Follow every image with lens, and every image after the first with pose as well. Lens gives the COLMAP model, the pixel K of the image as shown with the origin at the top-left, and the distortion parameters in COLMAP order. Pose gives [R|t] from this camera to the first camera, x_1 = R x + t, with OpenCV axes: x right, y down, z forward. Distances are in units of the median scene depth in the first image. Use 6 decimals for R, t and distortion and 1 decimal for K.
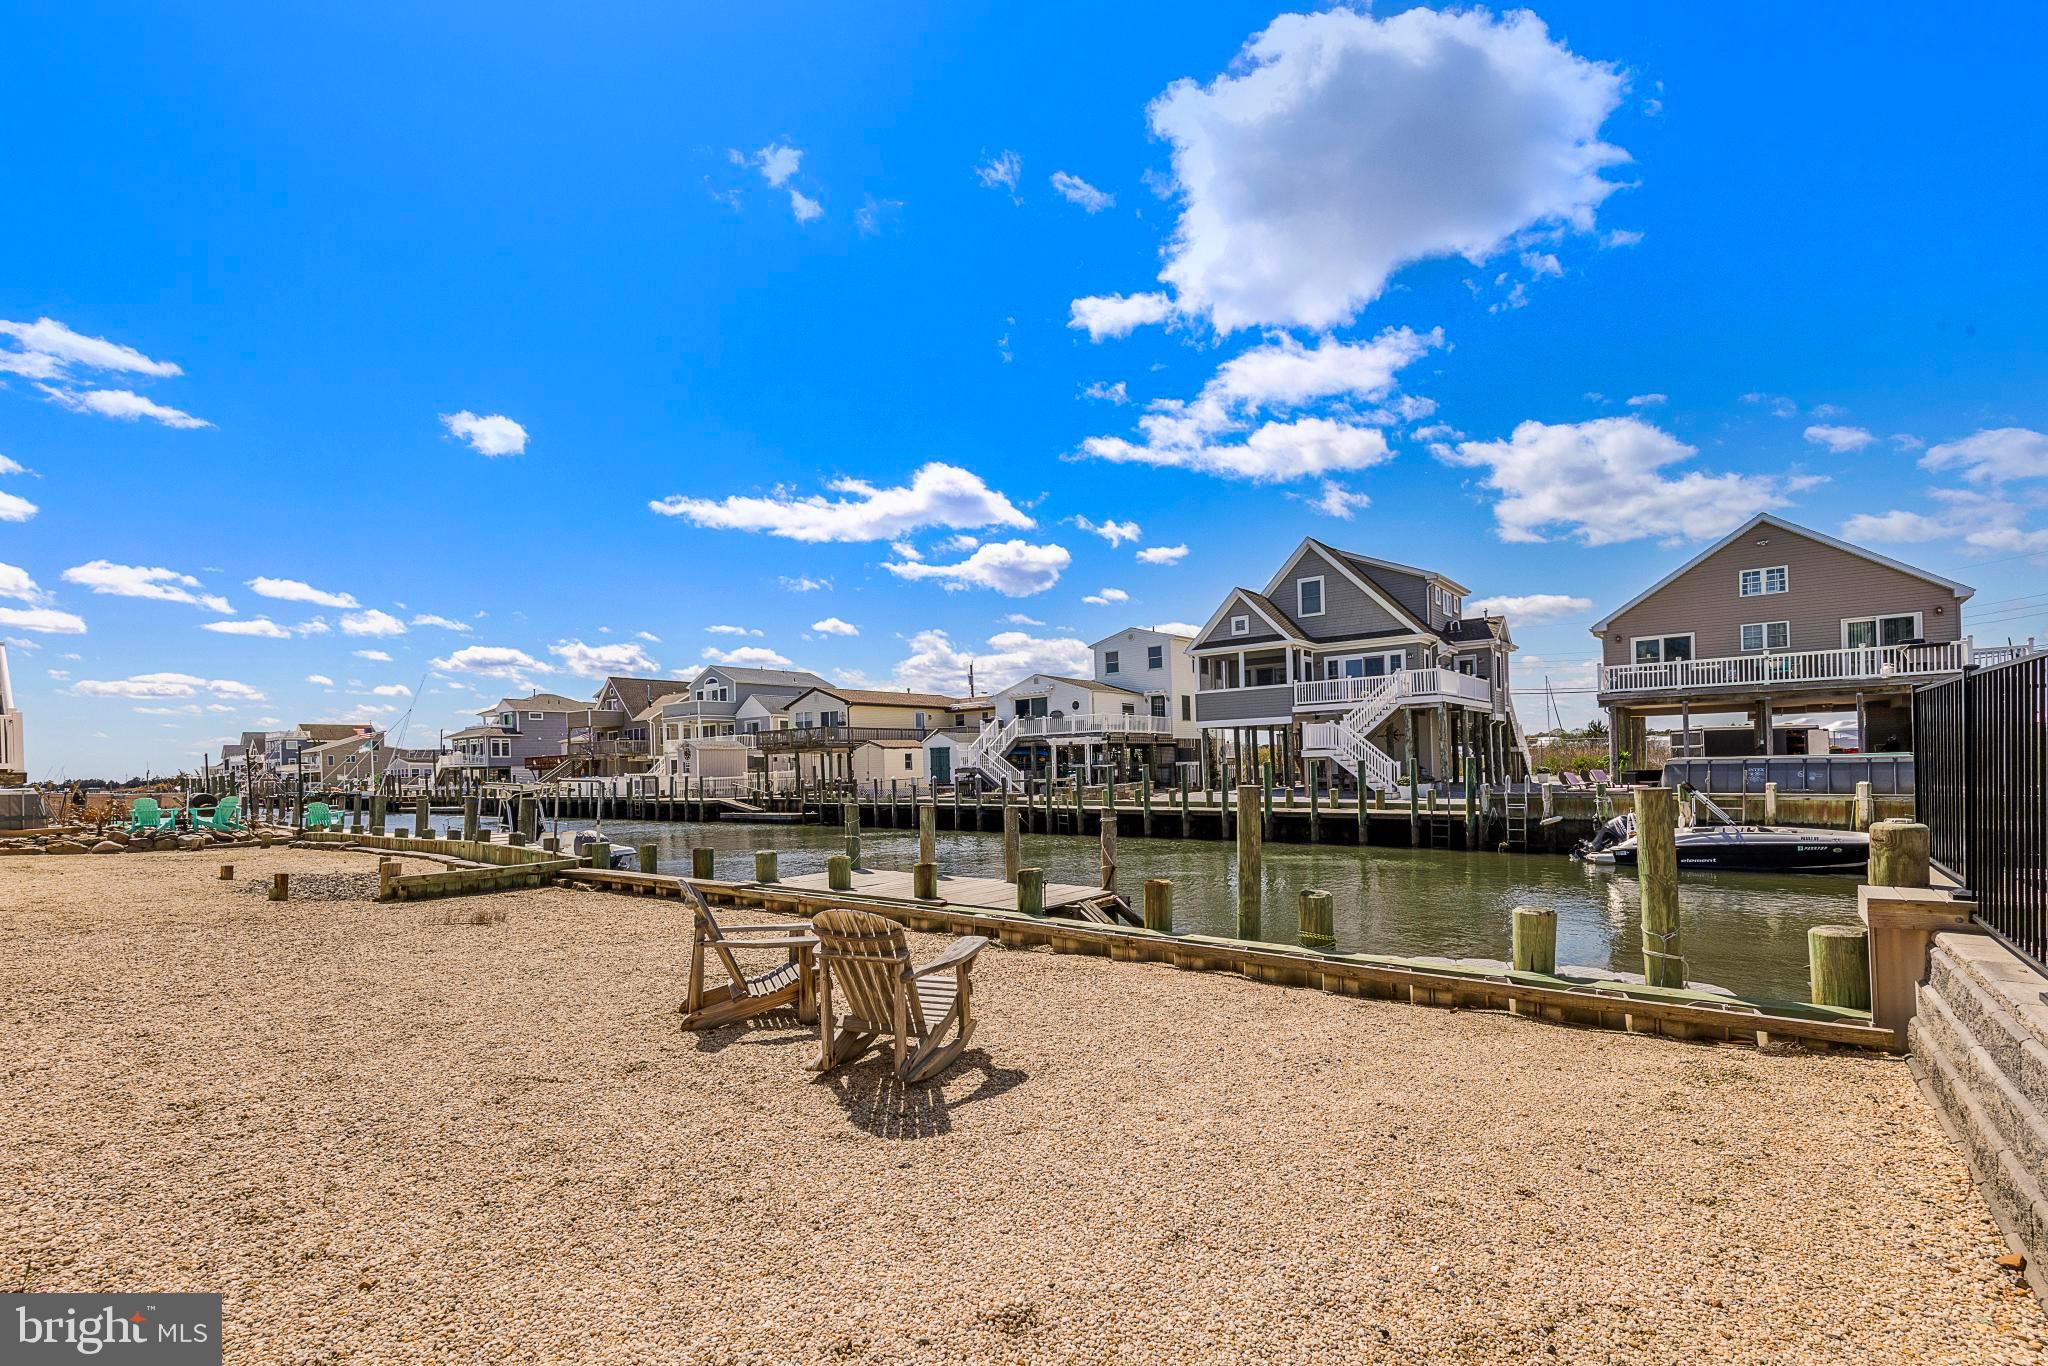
lens RADIAL K [[906.0, 0, 1032.9], [0, 906.0, 775.5], [0, 0, 1]] dist [0.002471, -0.000091]
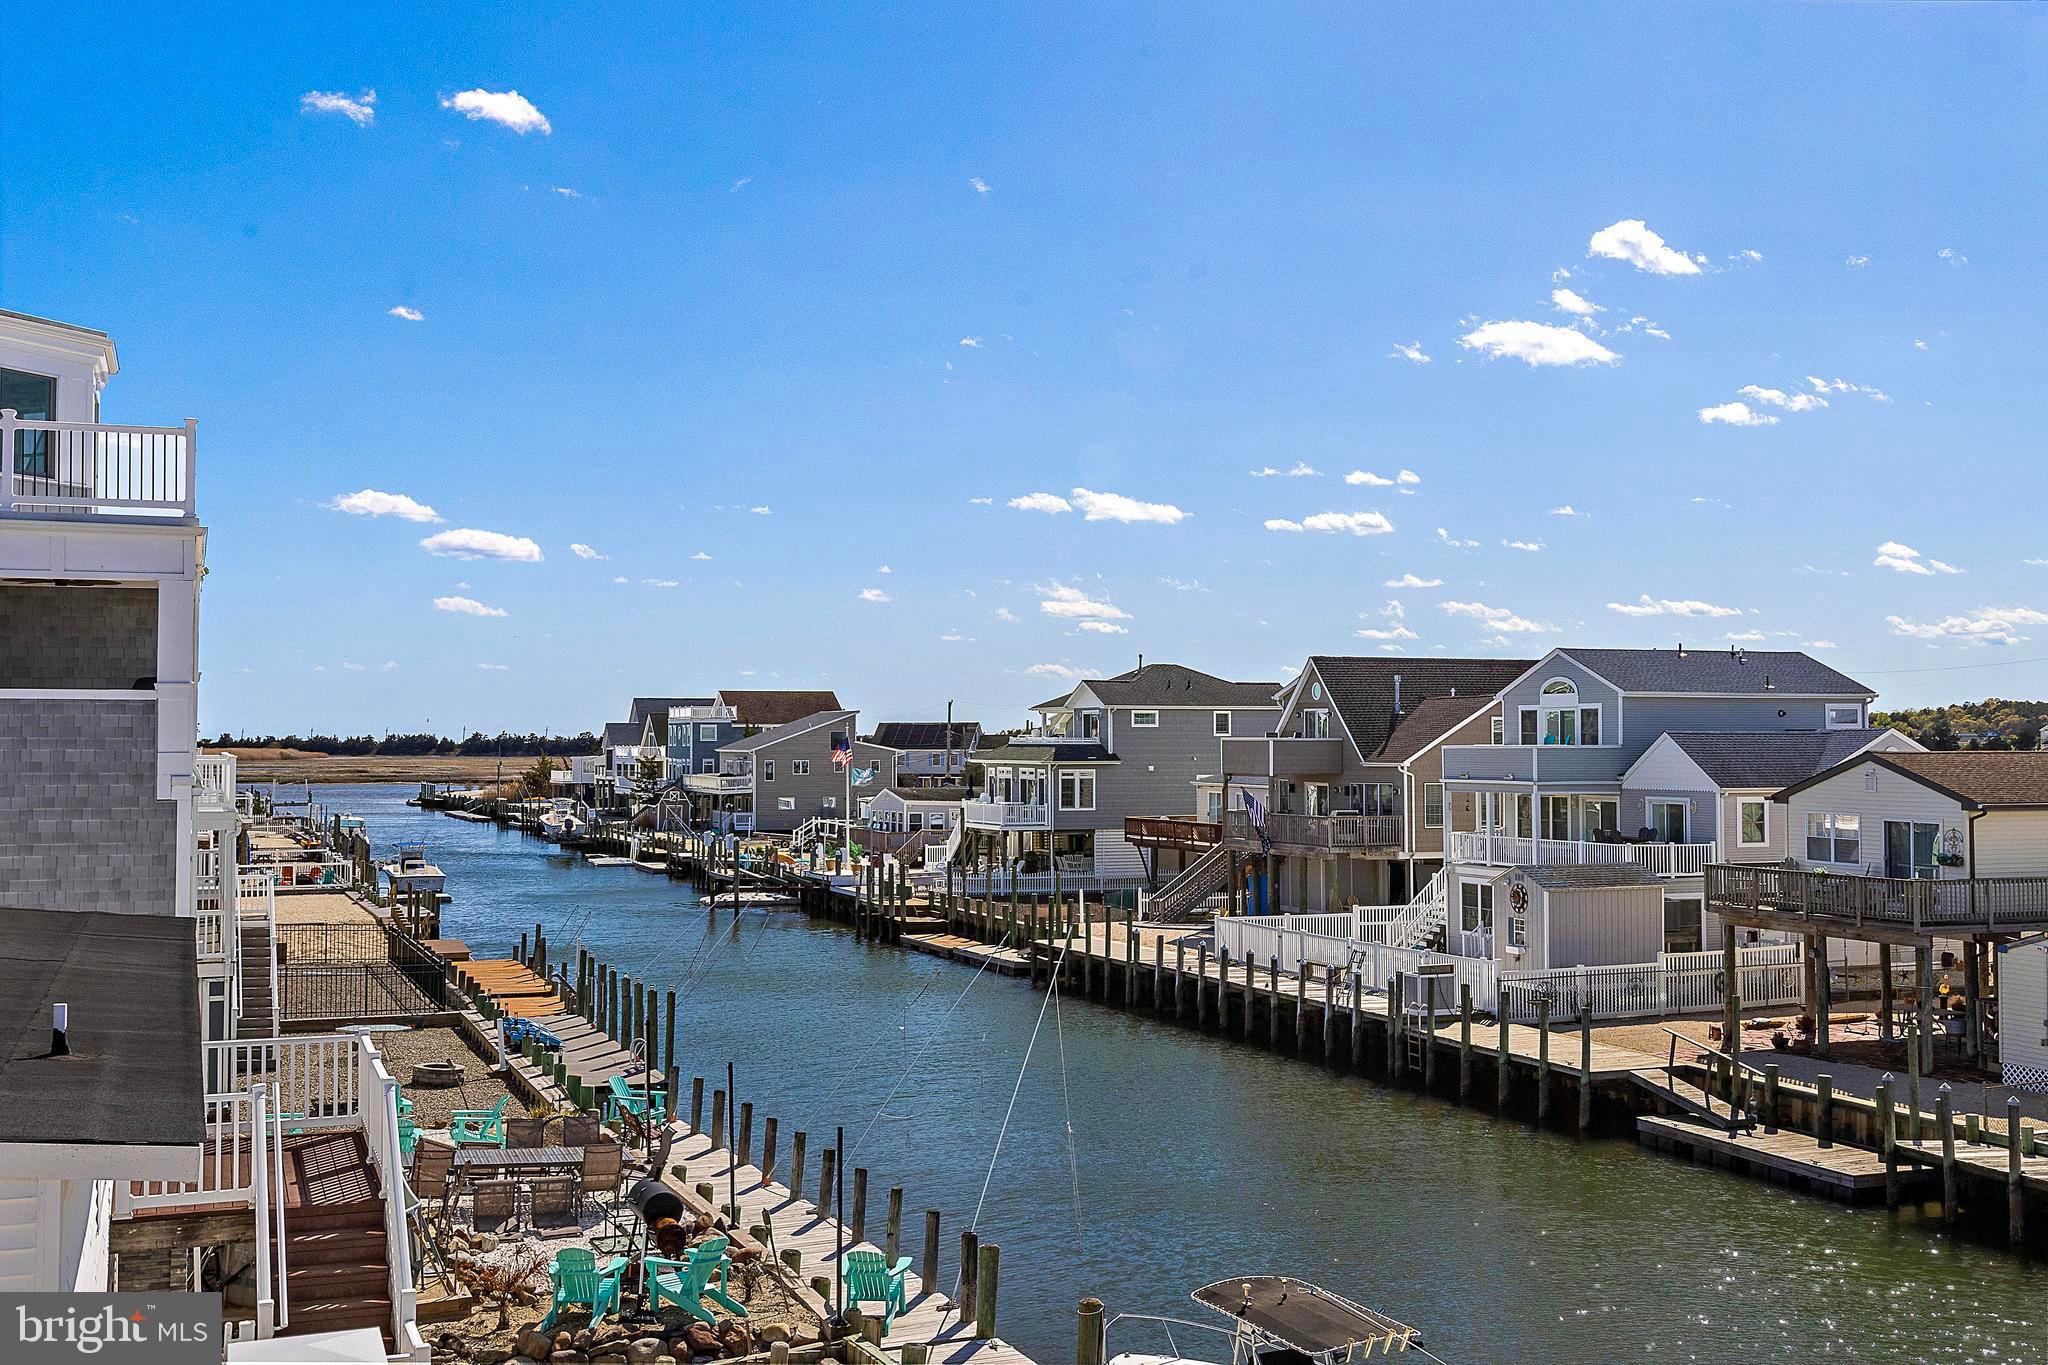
lens RADIAL K [[2143.1, 0, 1029.3], [0, 2143.1, 665.1], [0, 0, 1]] dist [0.007407, 0.000000]
pose [[0.865197, 0.006430, -0.501391, -0.116677], [-0.022494, 0.999409, -0.026000, -0.123141], [0.500928, 0.033774, 0.864830, 0.081121]]
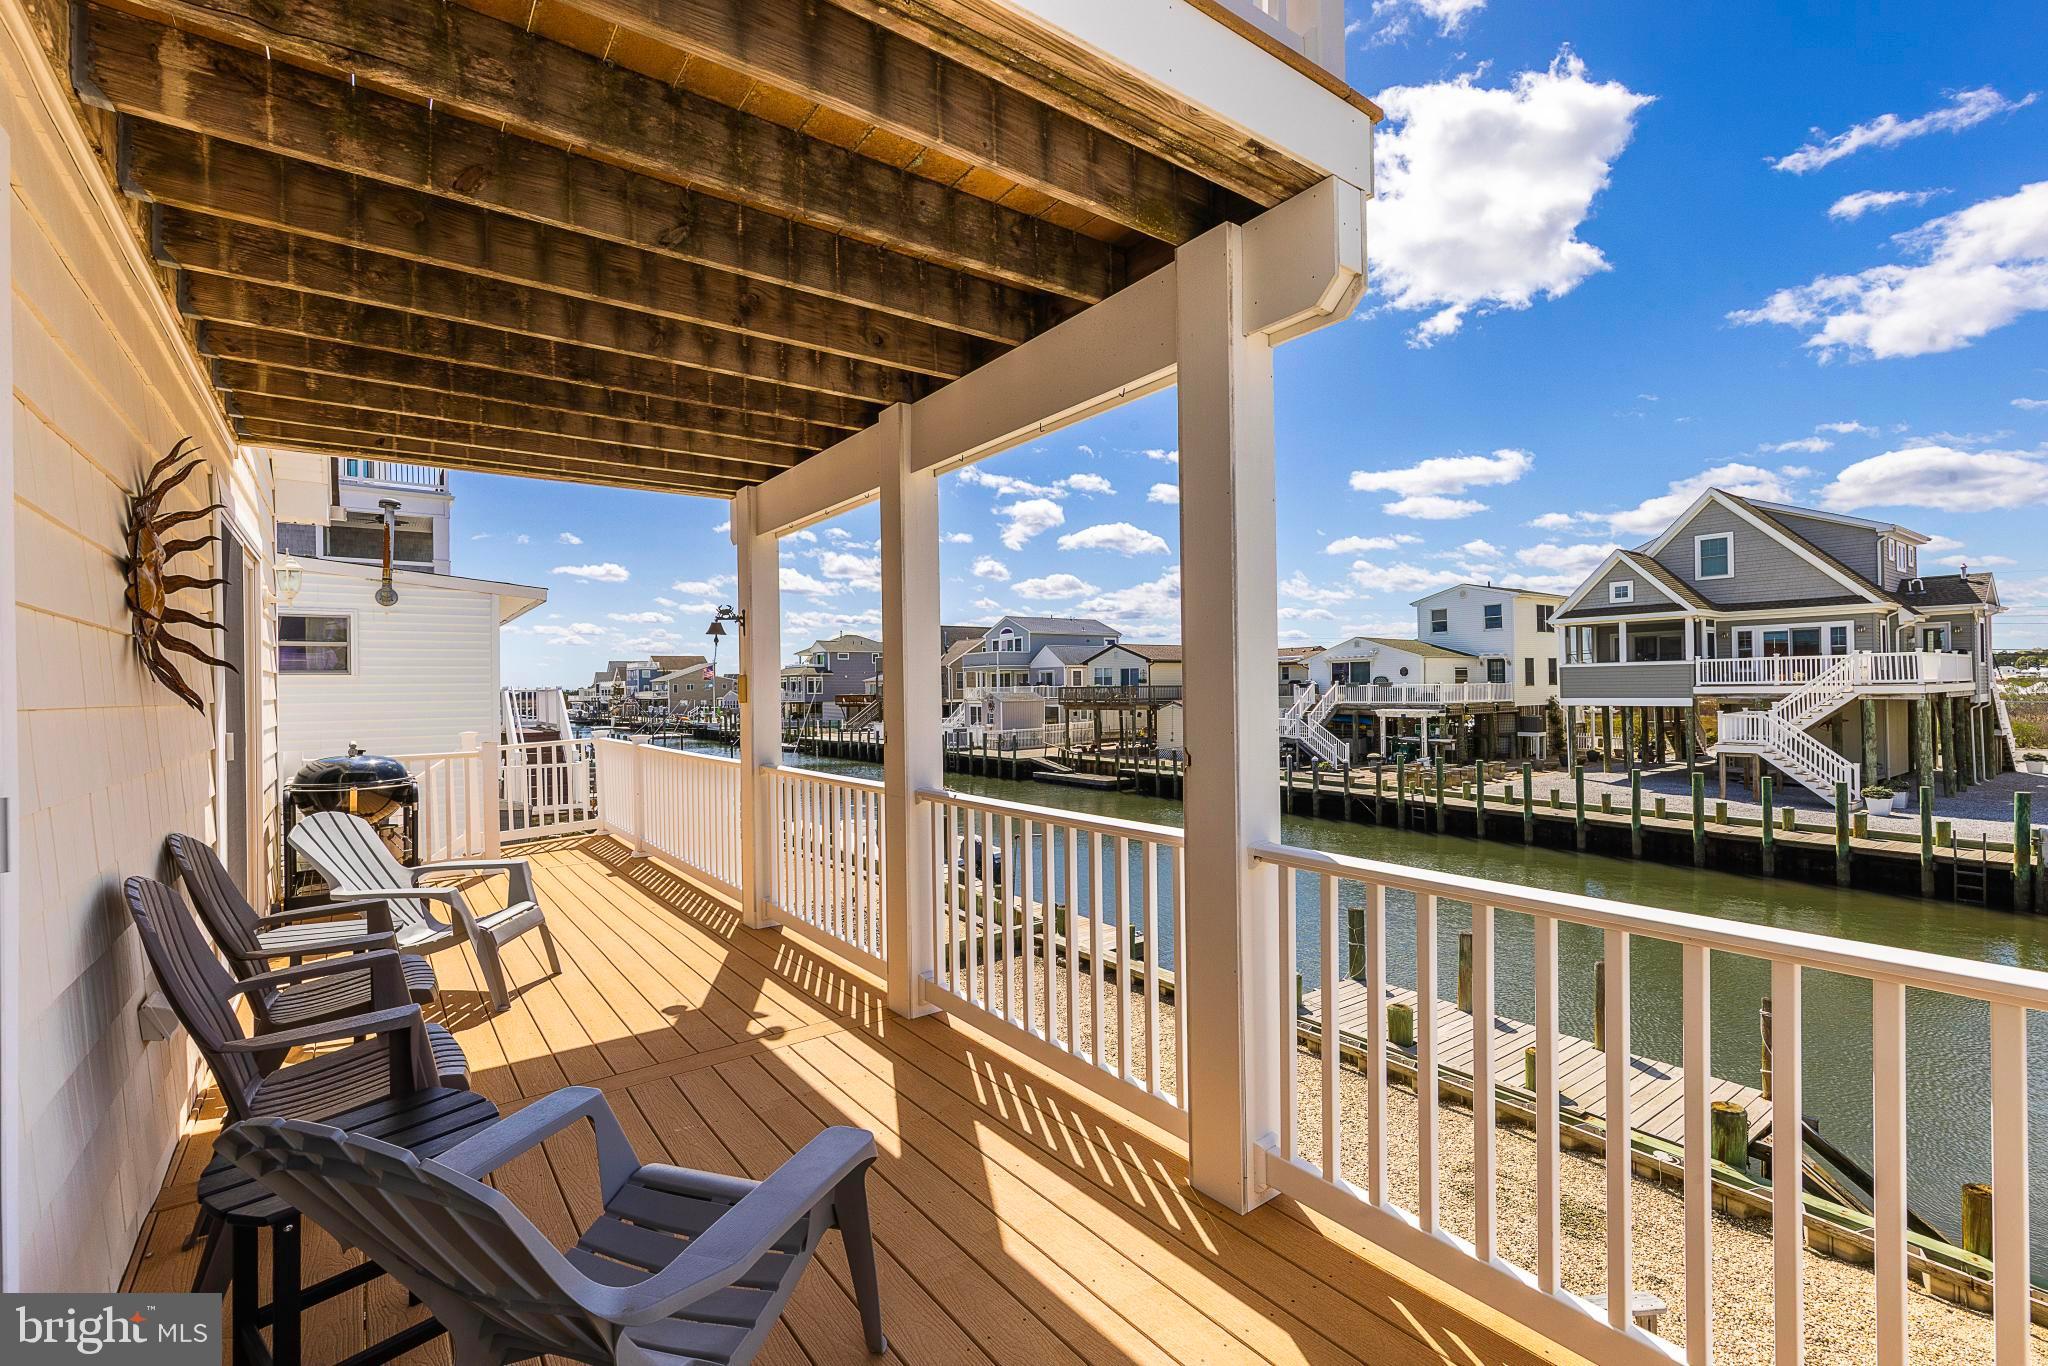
lens RADIAL K [[898.2, 0, 1031.6], [0, 898.2, 686.5], [0, 0, 1]] dist [0.002706, 0.001378]
pose [[0.965911, 0.010458, -0.258663, -0.083833], [-0.011476, 0.999931, -0.002426, -0.055549], [0.258620, 0.005312, 0.965965, 0.005778]]
